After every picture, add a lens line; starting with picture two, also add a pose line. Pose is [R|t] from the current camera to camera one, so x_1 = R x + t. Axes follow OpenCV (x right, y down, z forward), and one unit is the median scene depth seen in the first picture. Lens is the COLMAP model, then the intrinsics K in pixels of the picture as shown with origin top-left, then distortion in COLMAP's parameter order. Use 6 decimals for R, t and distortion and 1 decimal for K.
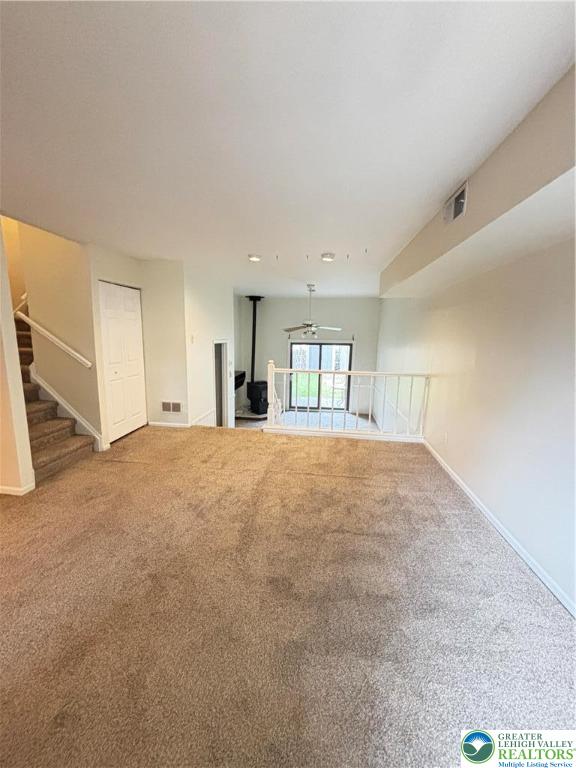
lens RADIAL K [[309.9, 0, 288.0], [0, 309.9, 384.0], [0, 0, 1]] dist [0.002616, -0.000436]
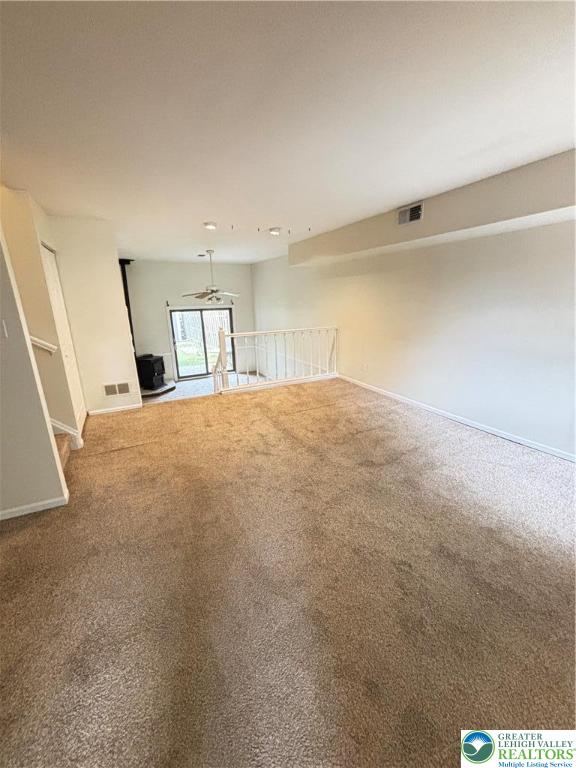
lens RADIAL K [[309.9, 0, 291.8], [0, 309.9, 380.6], [0, 0, 1]] dist [0.015529, -0.000077]
pose [[0.826262, -0.183759, 0.532469, -0.548145], [0.129940, 0.981976, 0.137252, -0.010115], [-0.548094, -0.044217, 0.835247, -0.034042]]
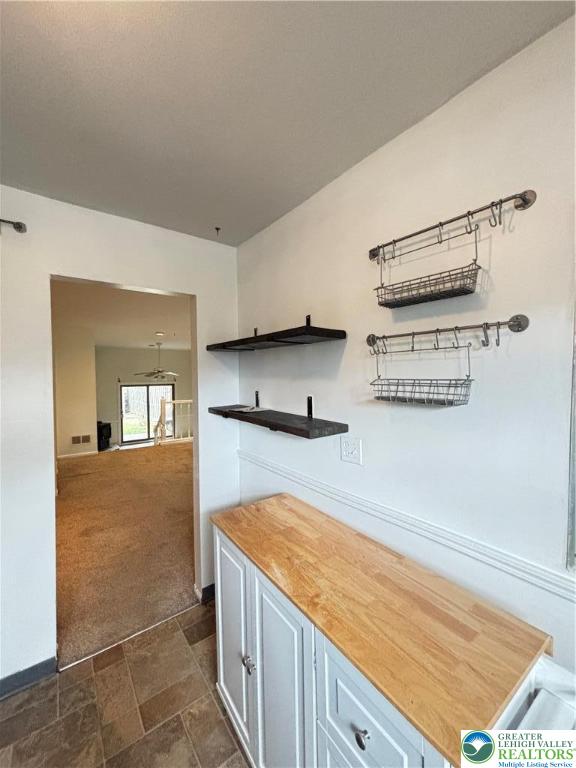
lens RADIAL K [[309.9, 0, 288.0], [0, 309.9, 384.0], [0, 0, 1]] dist [0.002616, -0.000436]
pose [[0.731362, -0.044403, 0.680543, -0.767092], [0.129391, 0.988788, -0.074539, 0.068134], [-0.669603, 0.142571, 0.728907, -0.628928]]
